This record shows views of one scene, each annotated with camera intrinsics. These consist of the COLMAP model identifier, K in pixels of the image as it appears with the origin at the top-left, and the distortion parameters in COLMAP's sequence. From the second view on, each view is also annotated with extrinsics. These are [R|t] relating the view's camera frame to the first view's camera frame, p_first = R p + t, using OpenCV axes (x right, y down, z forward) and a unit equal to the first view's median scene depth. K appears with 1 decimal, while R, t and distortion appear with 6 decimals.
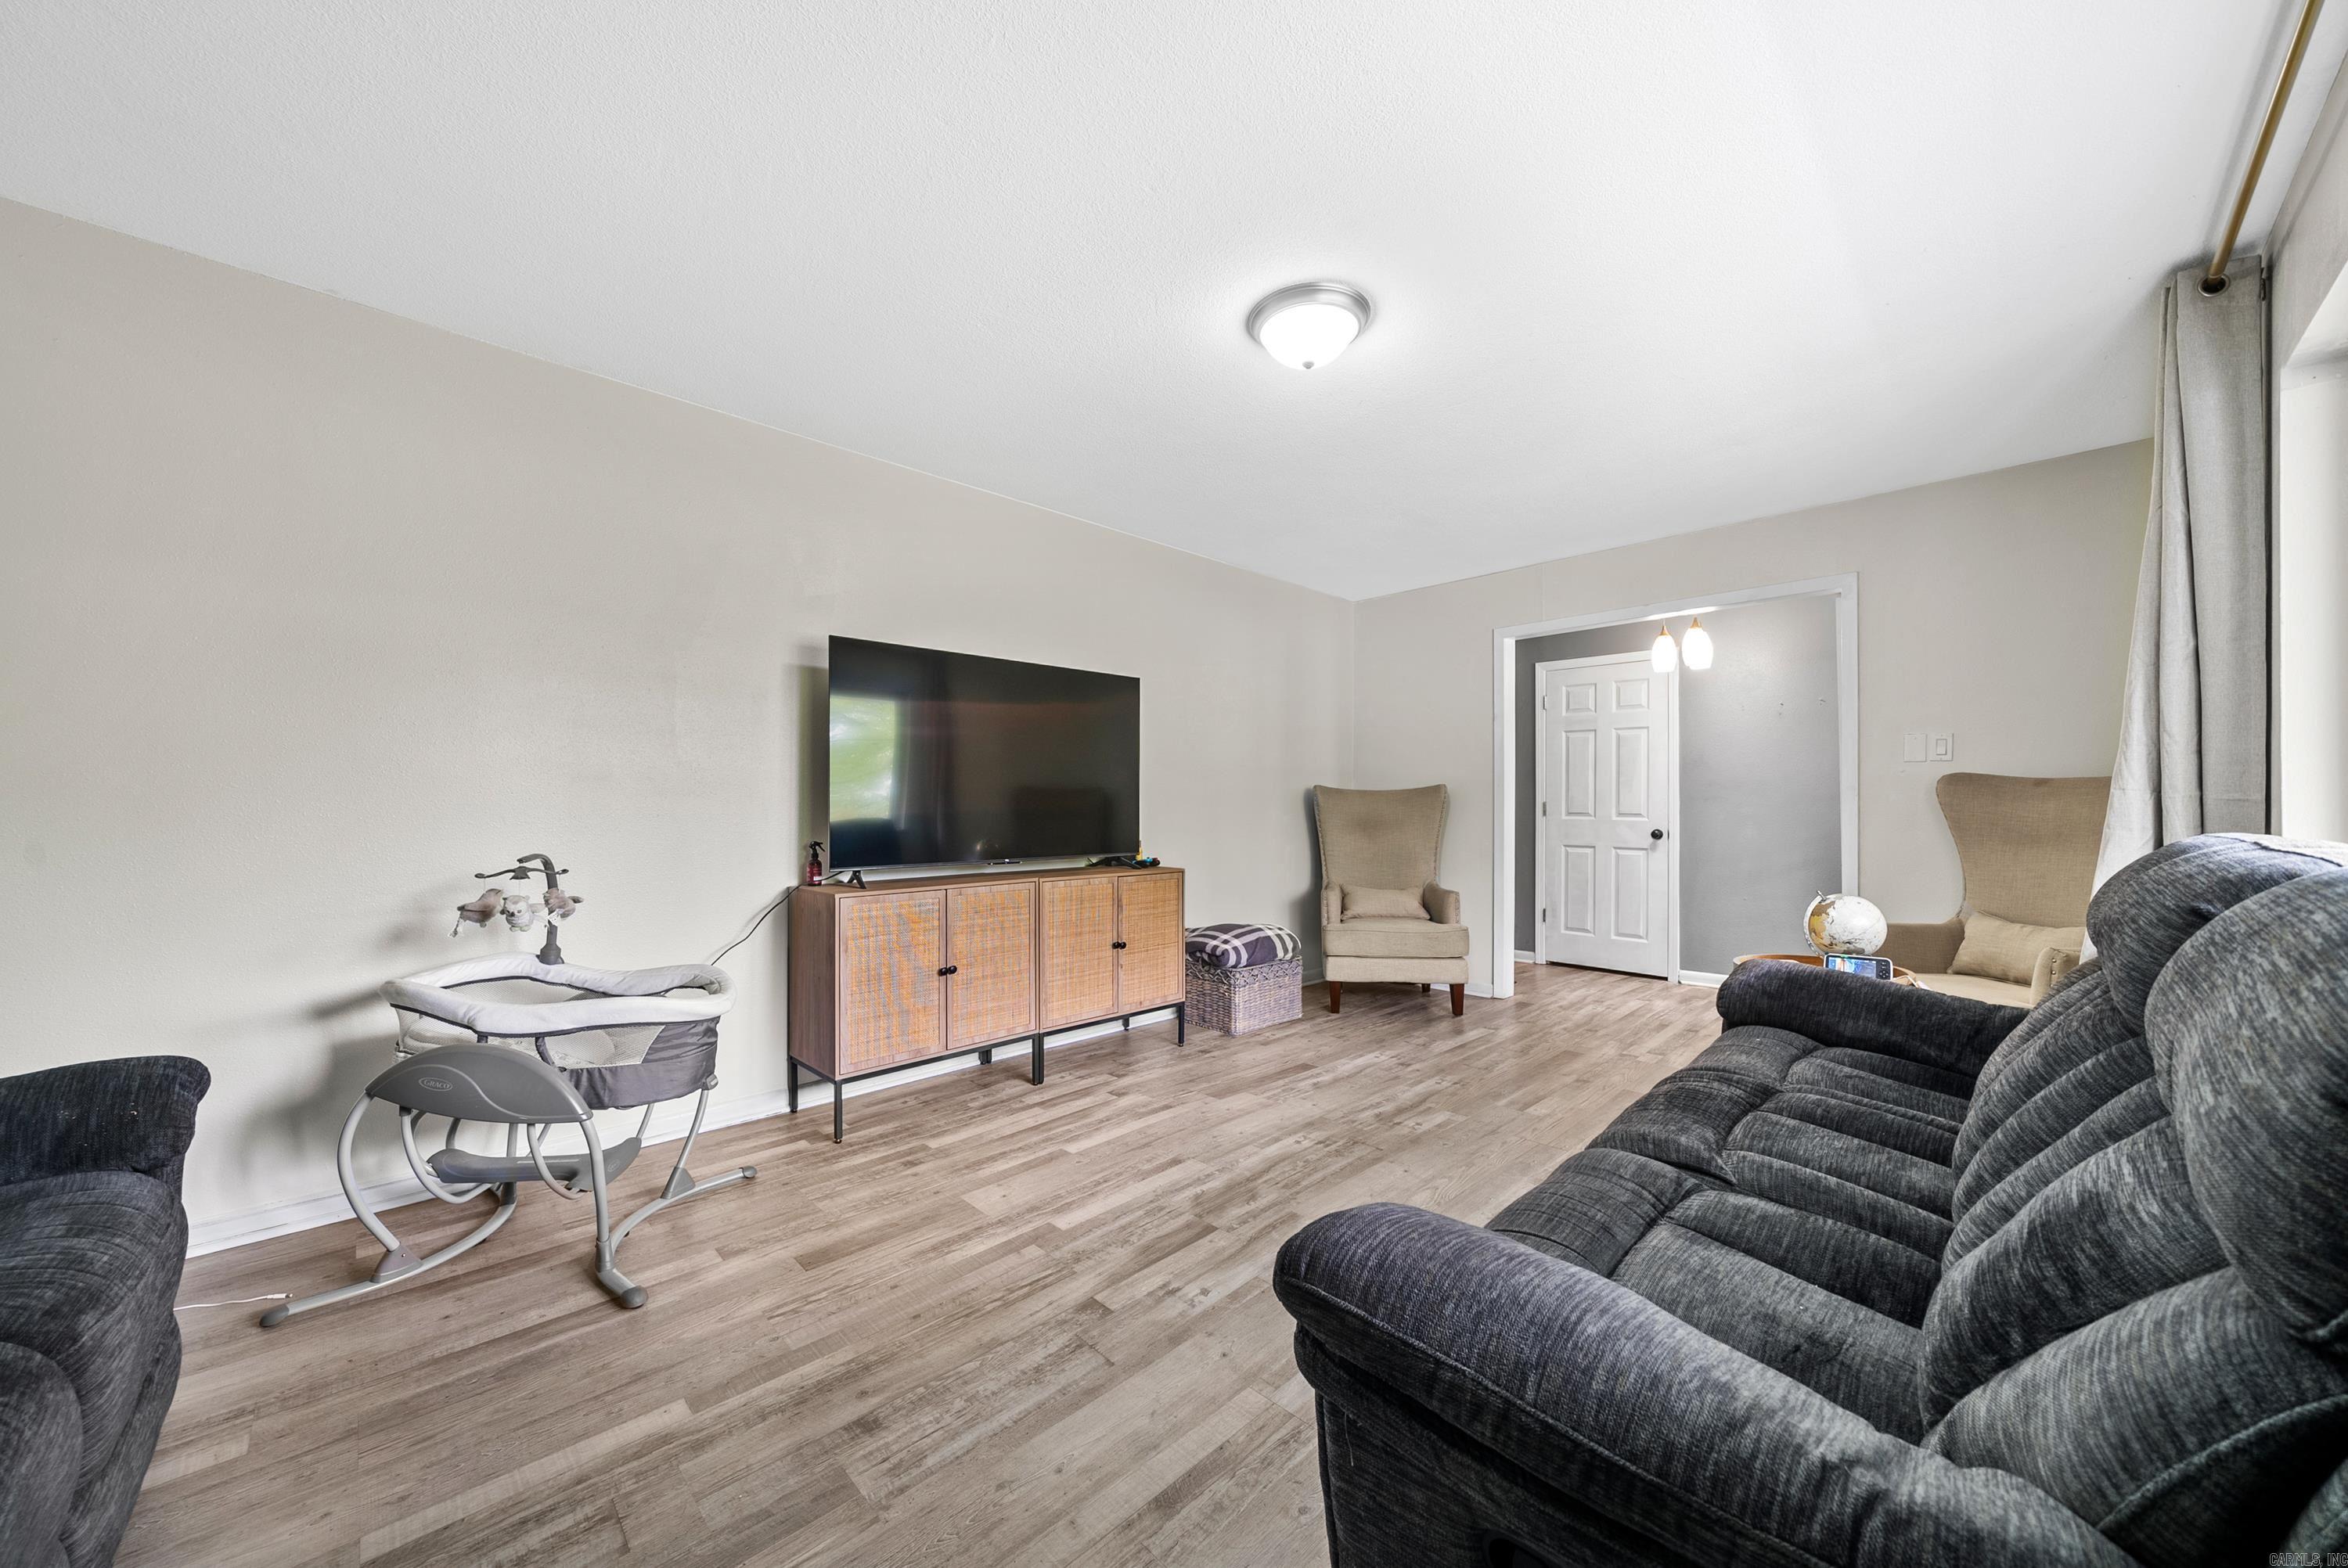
lens RADIAL K [[853.2, 0, 1144.6], [0, 853.2, 805.2], [0, 0, 1]] dist [-0.001047, -0.000083]
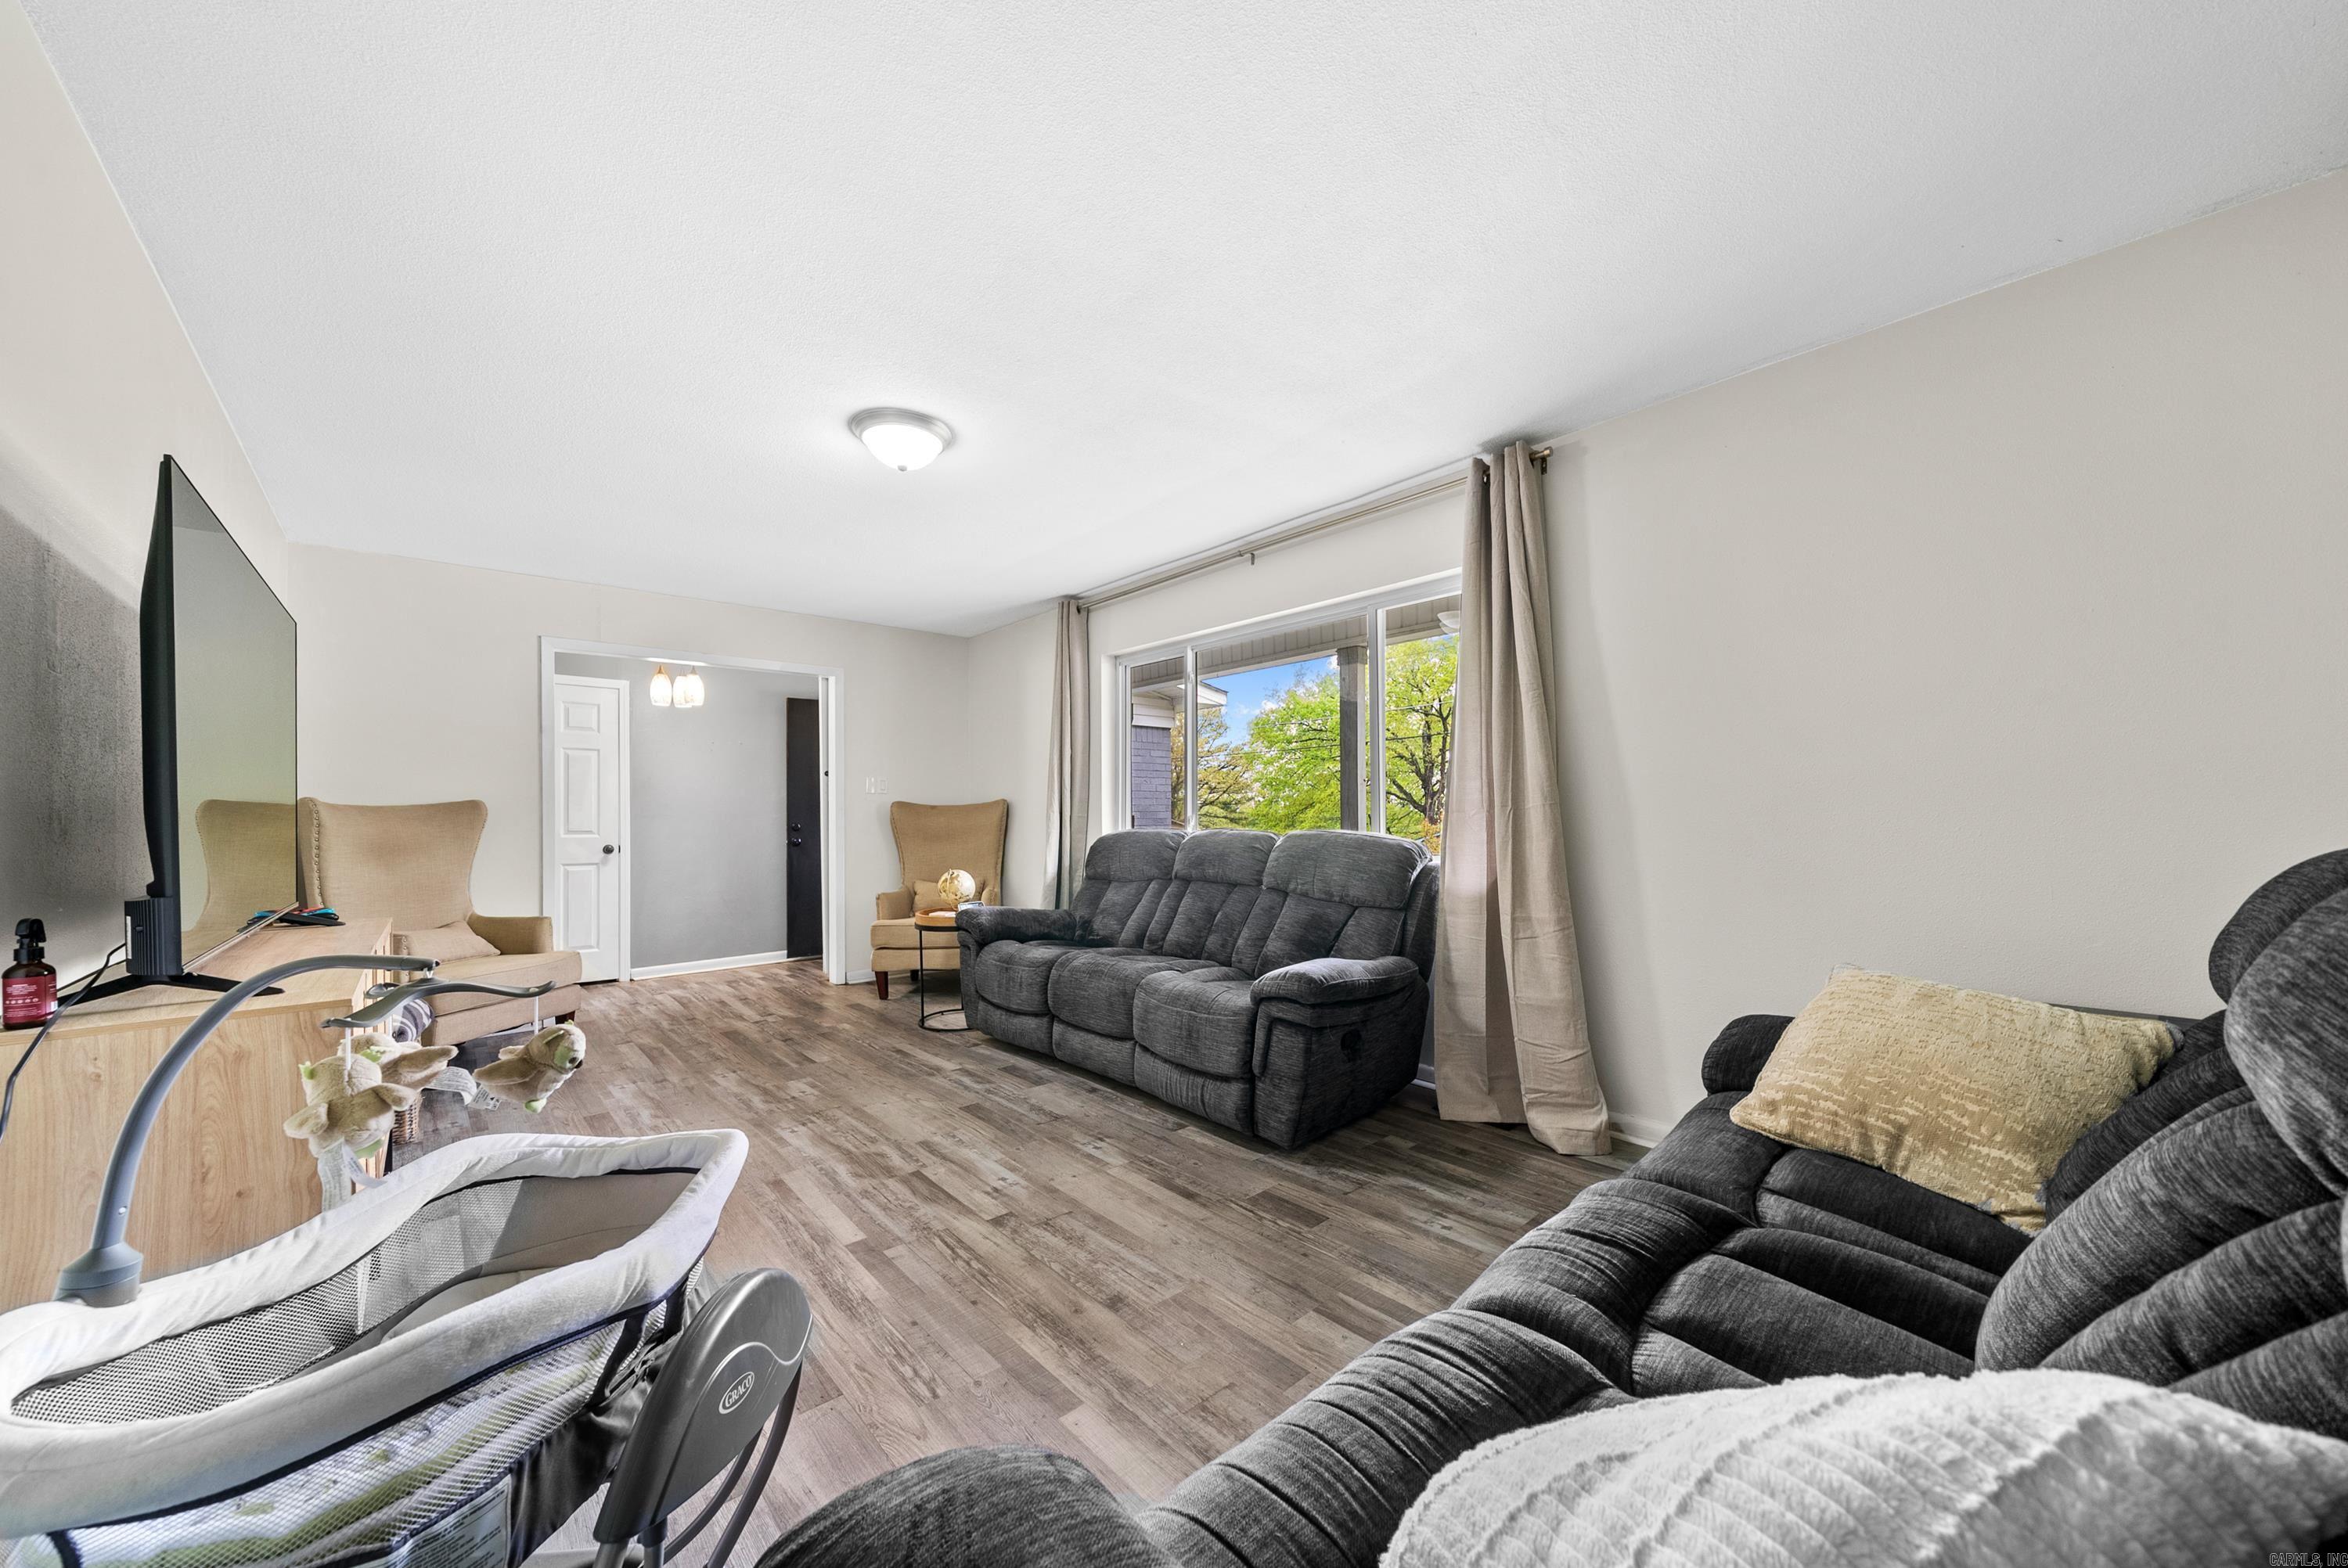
lens RADIAL K [[818.1, 0, 1203.6], [0, 818.1, 820.9], [0, 0, 1]] dist [-0.002424, -0.000094]
pose [[-0.001885, -0.006521, 0.999977, -0.956217], [0.011284, 0.999915, 0.006542, -0.000837], [-0.999935, 0.011296, -0.001811, 0.531466]]
